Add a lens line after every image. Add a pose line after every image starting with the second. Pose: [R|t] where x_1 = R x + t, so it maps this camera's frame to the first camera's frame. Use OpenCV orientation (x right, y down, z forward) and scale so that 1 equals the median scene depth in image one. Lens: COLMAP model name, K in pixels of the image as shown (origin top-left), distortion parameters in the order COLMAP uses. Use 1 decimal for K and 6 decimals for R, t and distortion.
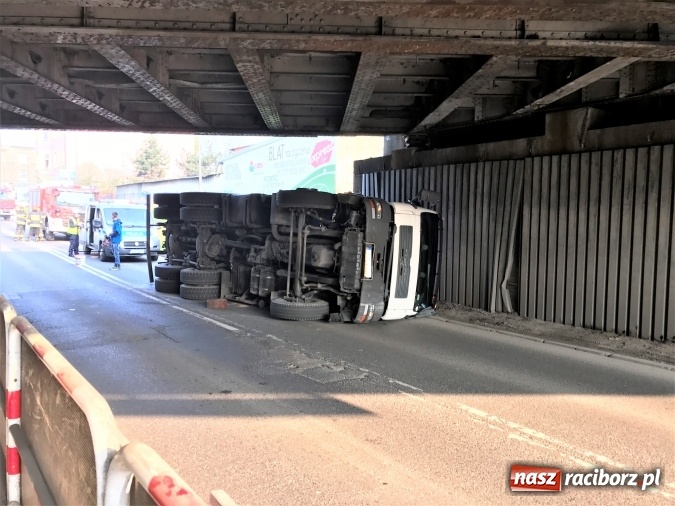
lens RADIAL K [[539.5, 0, 334.3], [0, 539.5, 246.4], [0, 0, 1]] dist [0.043567, -0.032400]
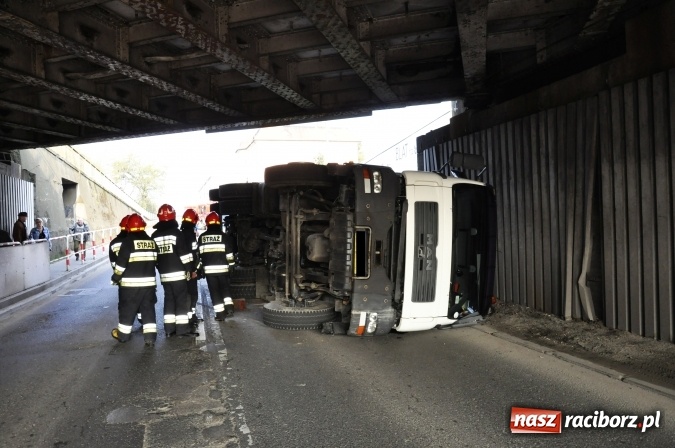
lens RADIAL K [[470.7, 0, 335.6], [0, 470.7, 225.0], [0, 0, 1]] dist [-0.109139, 0.081097]
pose [[0.944352, -0.044607, -0.325897, 0.220863], [0.031329, 0.998456, -0.045881, 0.017804], [0.327440, 0.033118, 0.944291, 0.361937]]
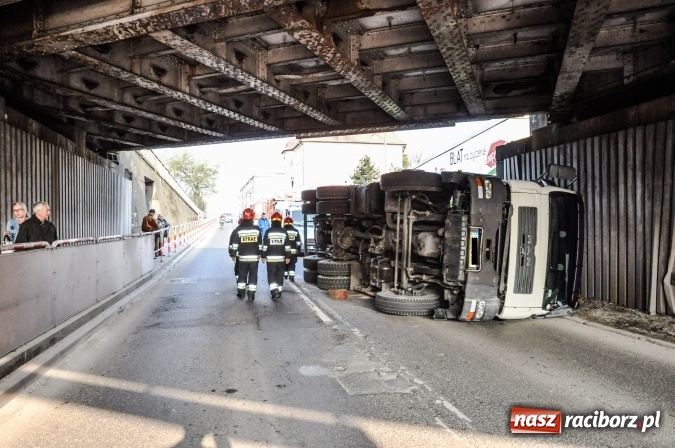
lens RADIAL K [[470.7, 0, 338.1], [0, 470.7, 225.3], [0, 0, 1]] dist [-0.109139, 0.081097]
pose [[0.918246, -0.022571, -0.395368, 0.145711], [0.003197, 0.998764, -0.049593, 0.024721], [0.395999, 0.044275, 0.917183, 0.222444]]
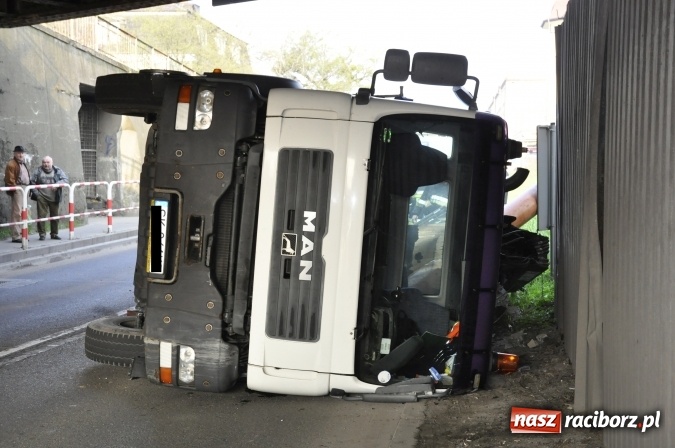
lens RADIAL K [[1013.6, 0, 336.7], [0, 1013.6, 223.1], [0, 0, 1]] dist [0.192106, 0.000000]
pose [[0.715963, 0.021481, -0.697808, 0.642802], [-0.038325, 0.999229, -0.008563, 0.018790], [0.697085, 0.032875, 0.716234, 0.501503]]
